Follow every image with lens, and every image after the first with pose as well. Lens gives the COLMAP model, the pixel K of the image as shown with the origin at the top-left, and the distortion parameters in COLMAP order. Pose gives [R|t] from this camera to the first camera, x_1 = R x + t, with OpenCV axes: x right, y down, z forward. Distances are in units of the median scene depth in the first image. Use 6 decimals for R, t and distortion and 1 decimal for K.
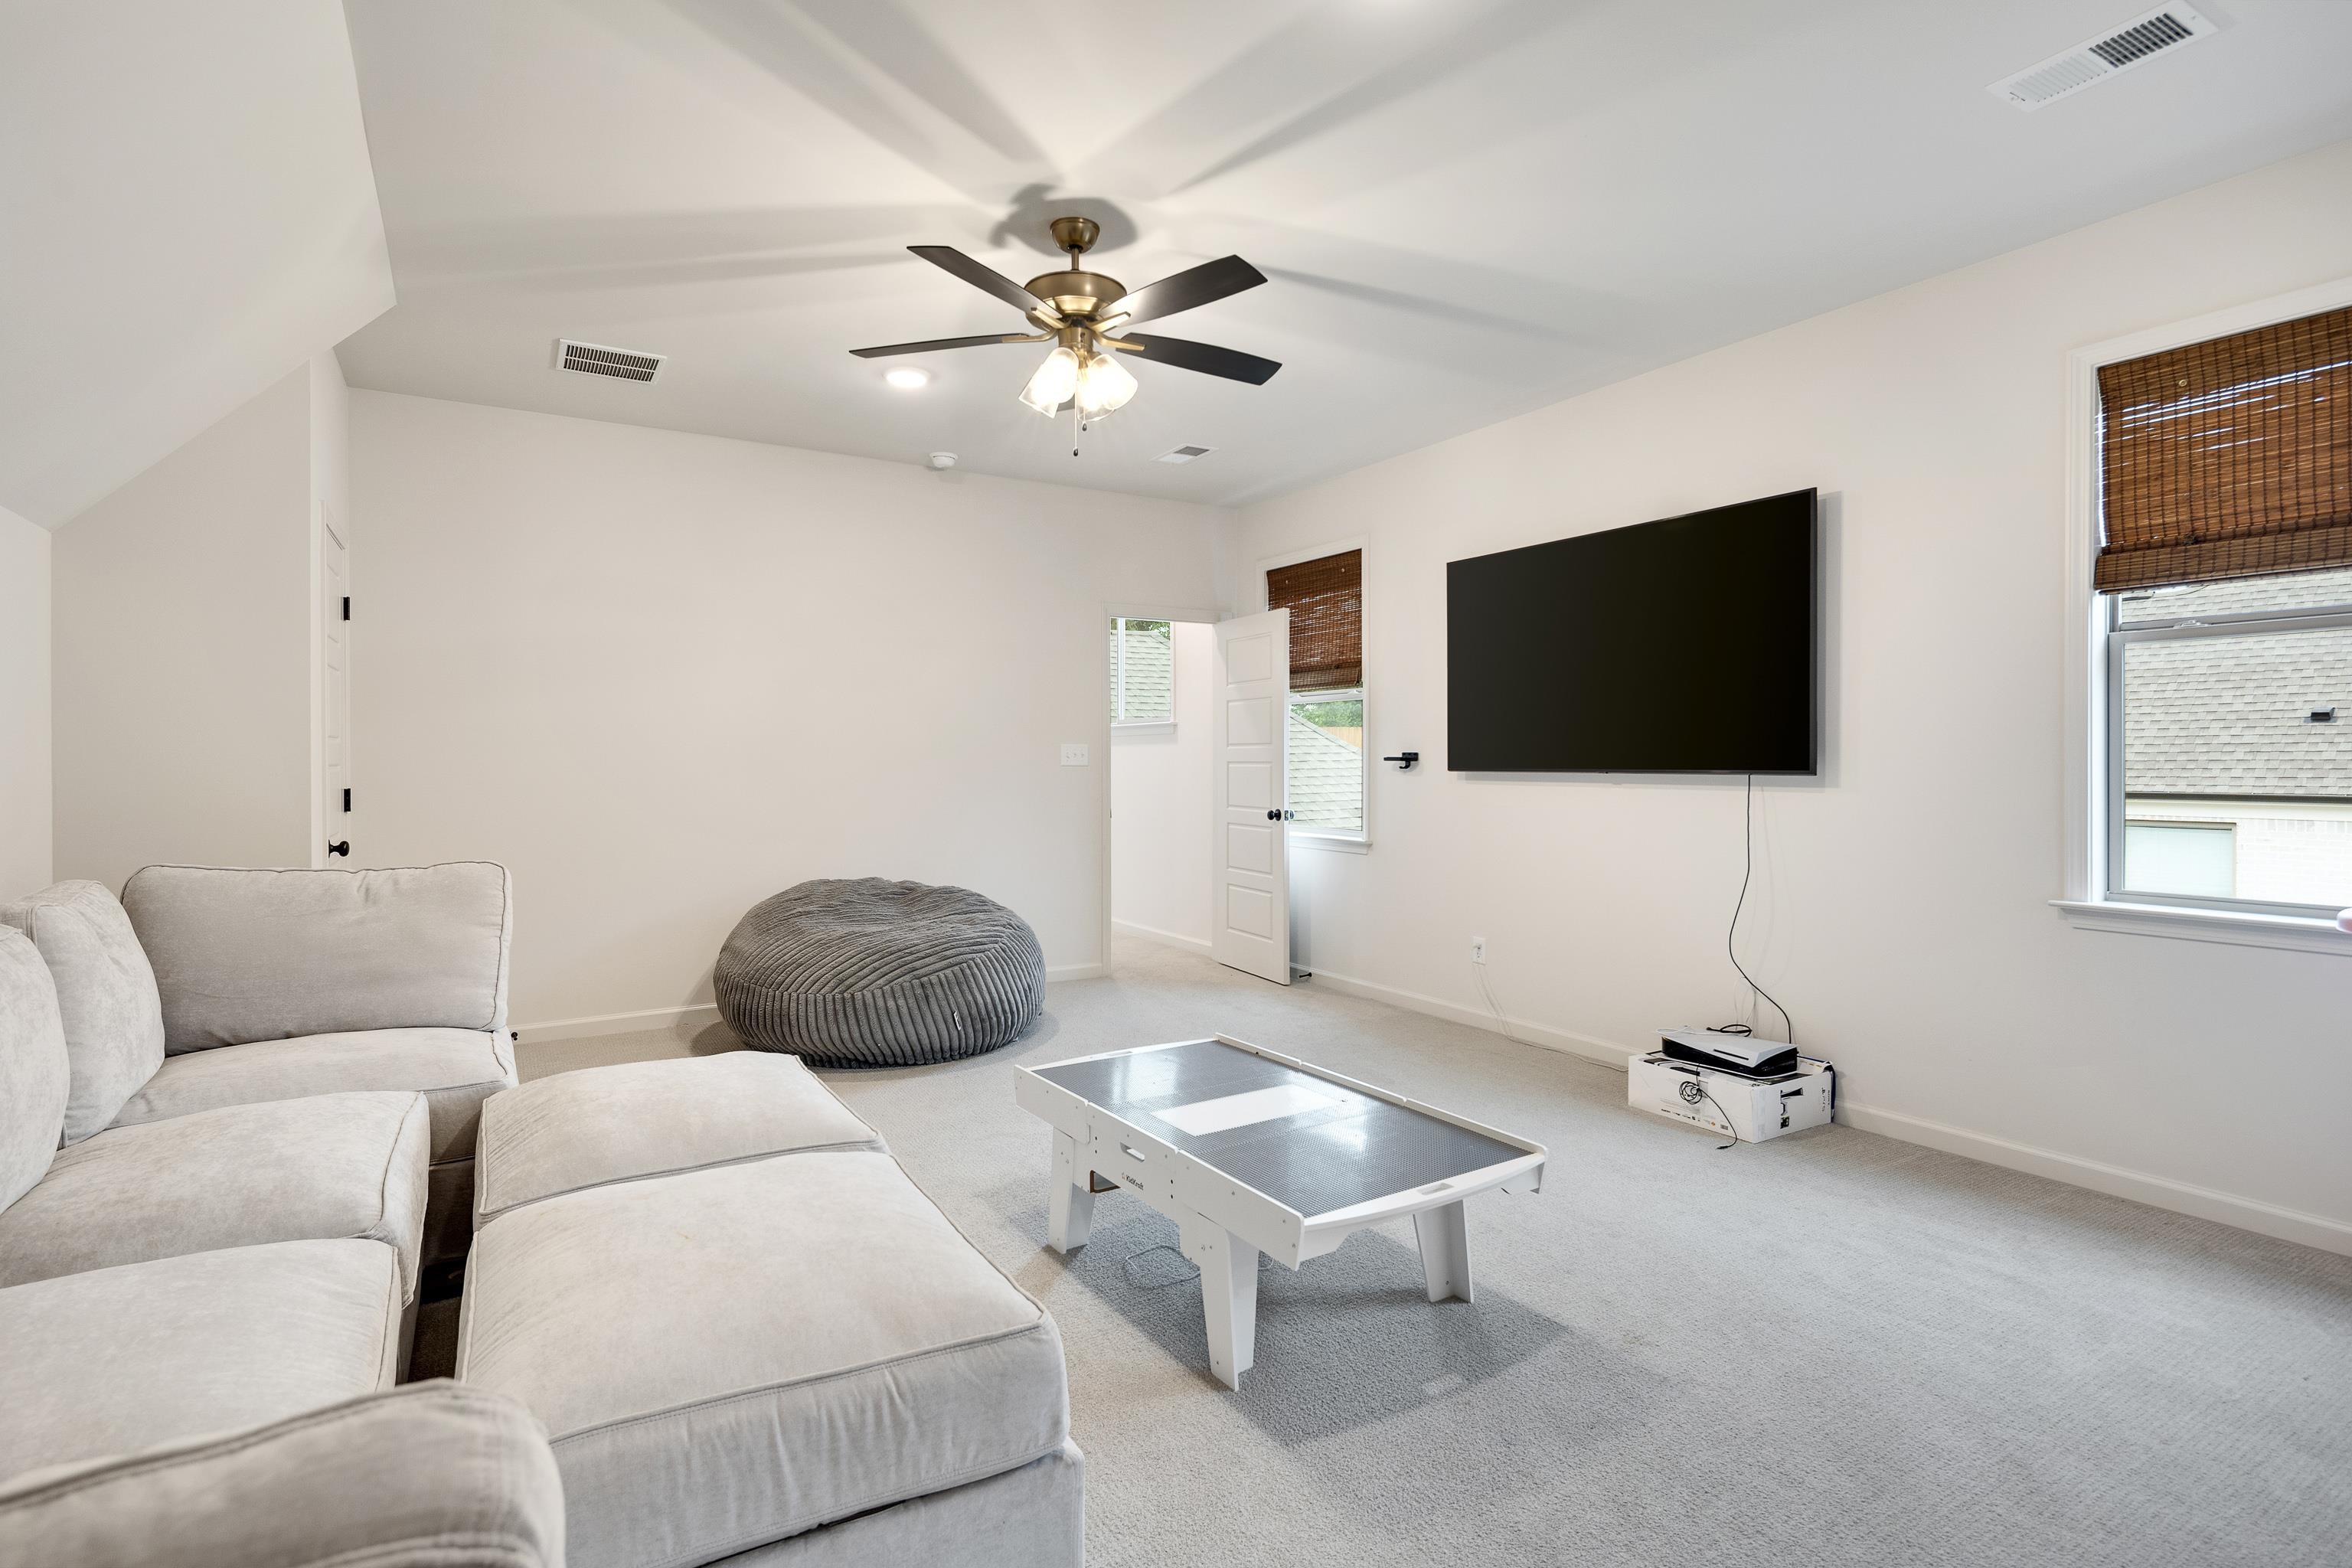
lens RADIAL K [[1147.2, 0, 1179.6], [0, 1147.2, 781.5], [0, 0, 1]] dist [-0.004178, -0.000878]
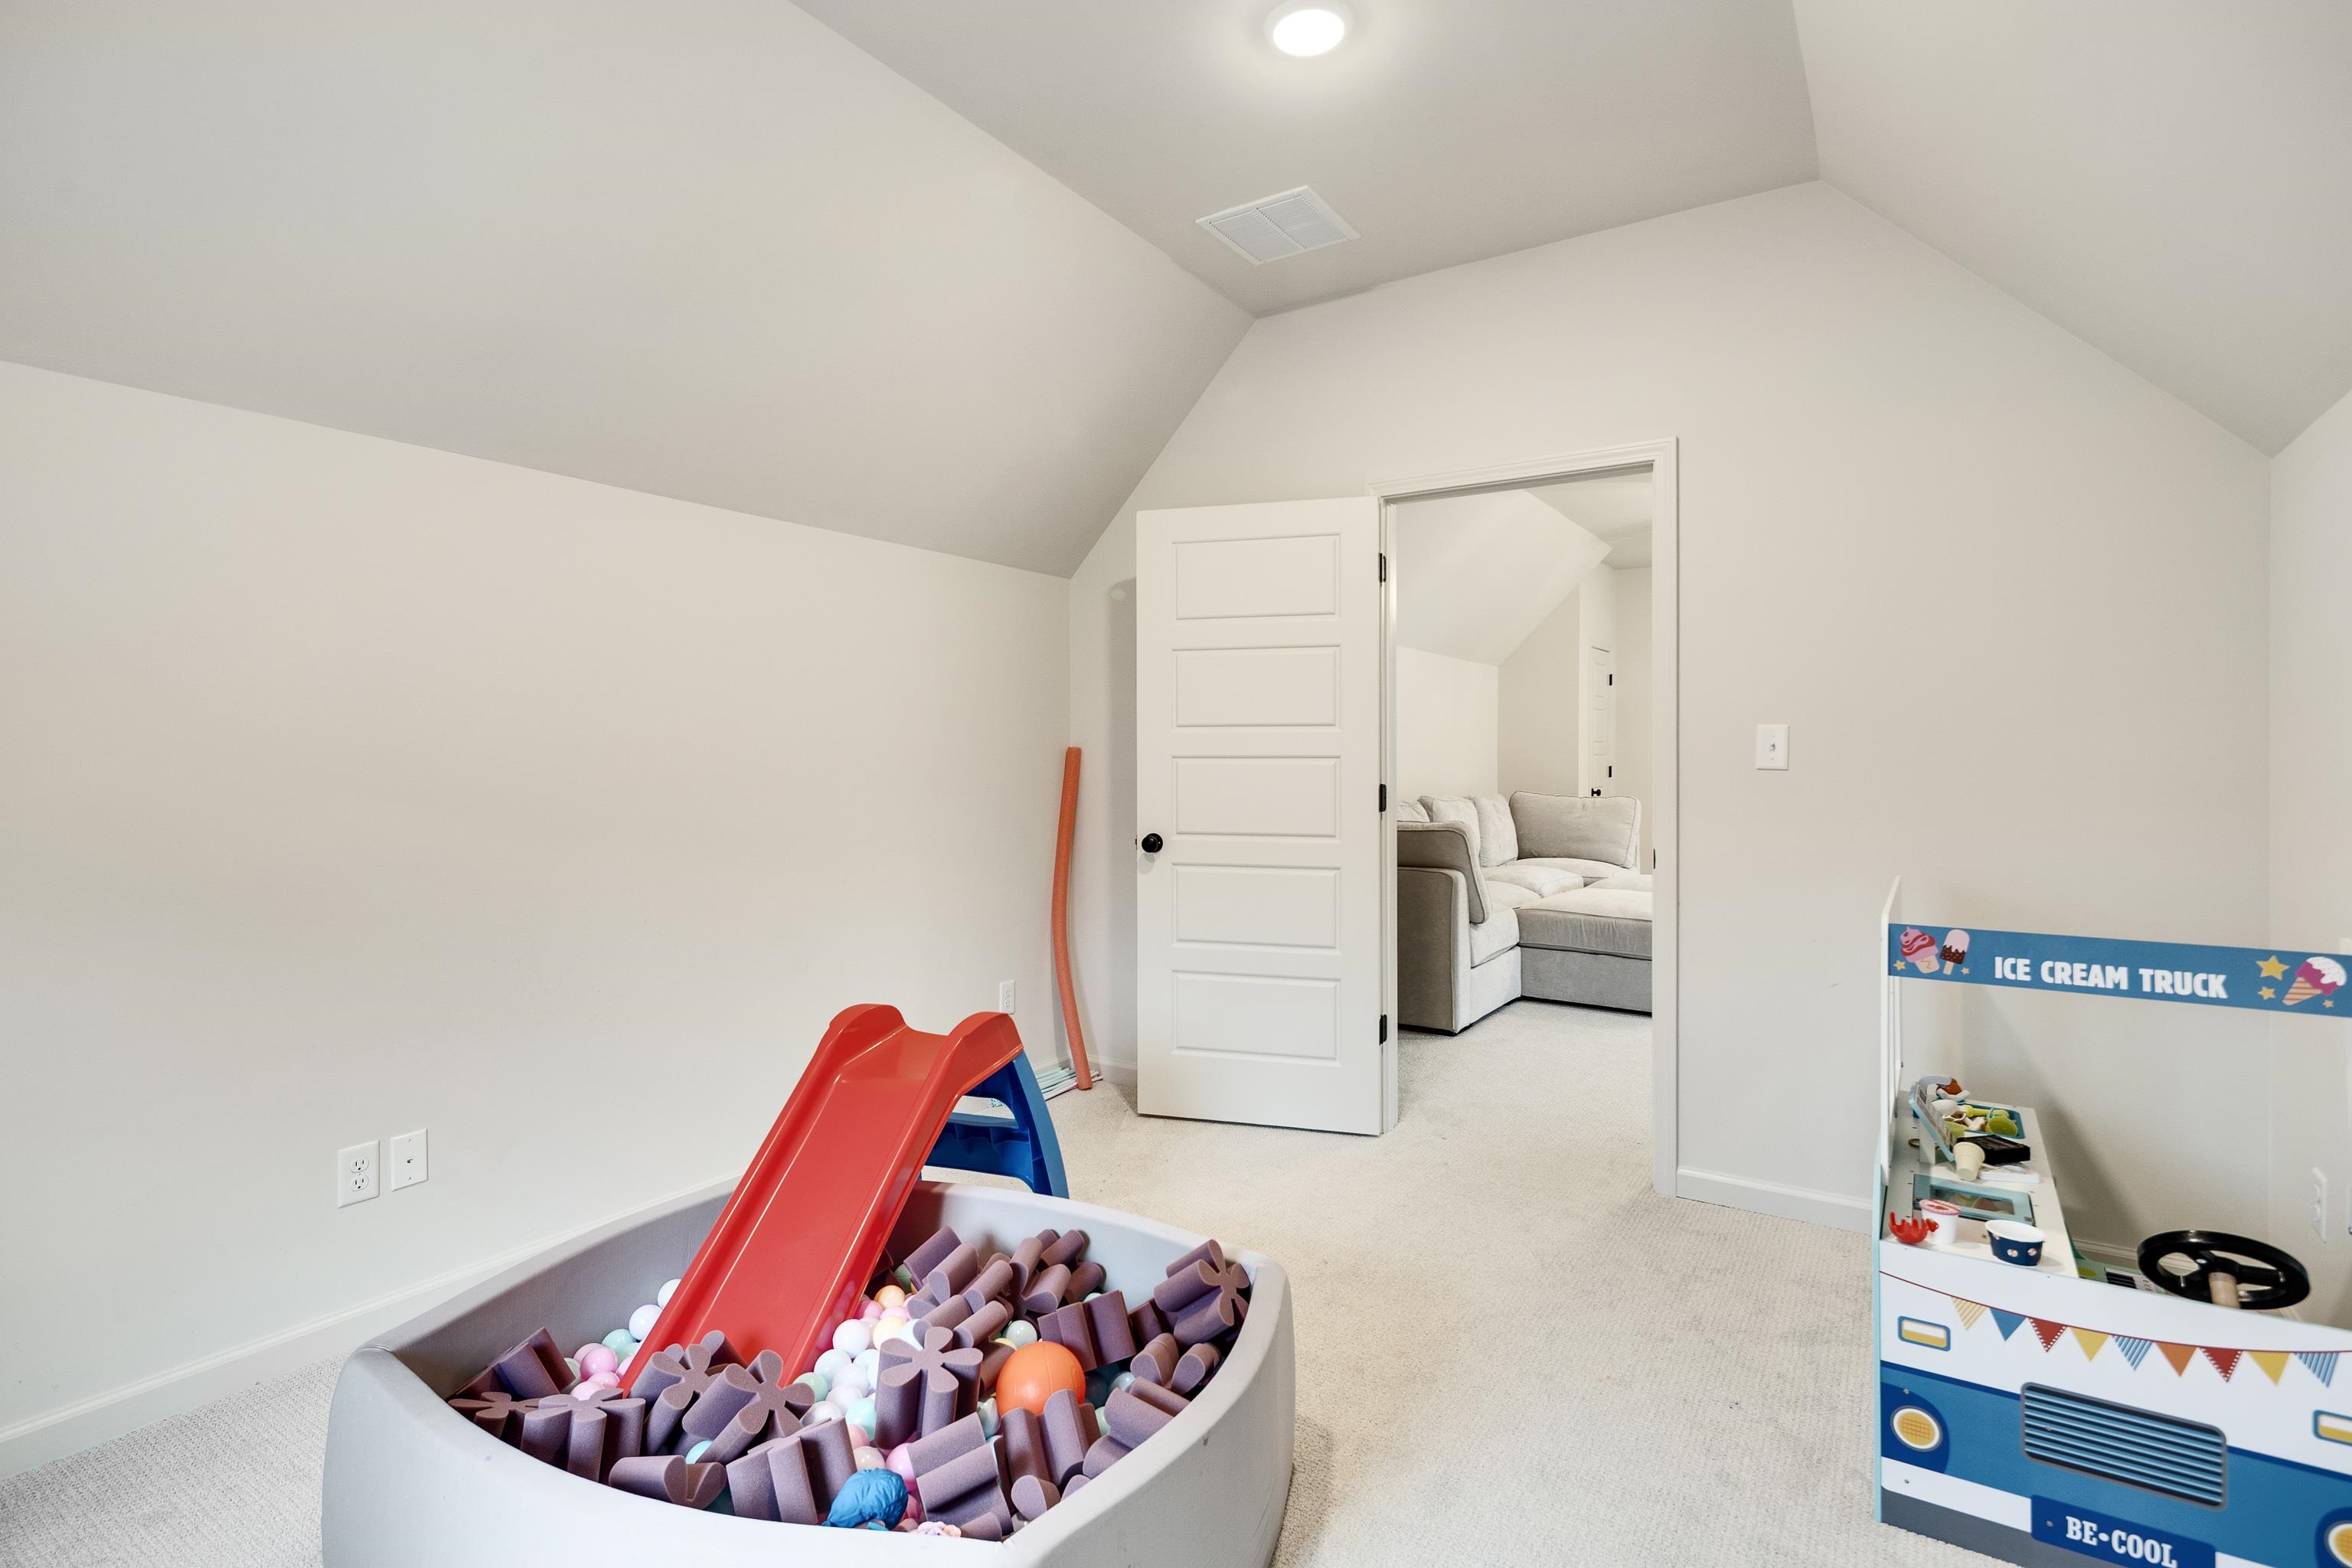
lens RADIAL K [[1147.2, 0, 1179.8], [0, 1147.2, 773.7], [0, 0, 1]] dist [-0.004178, -0.000878]
pose [[0.434930, 0.014836, -0.900342, 1.310469], [0.000578, 0.999859, 0.016756, -0.021450], [0.900464, -0.007808, 0.434860, -1.003058]]
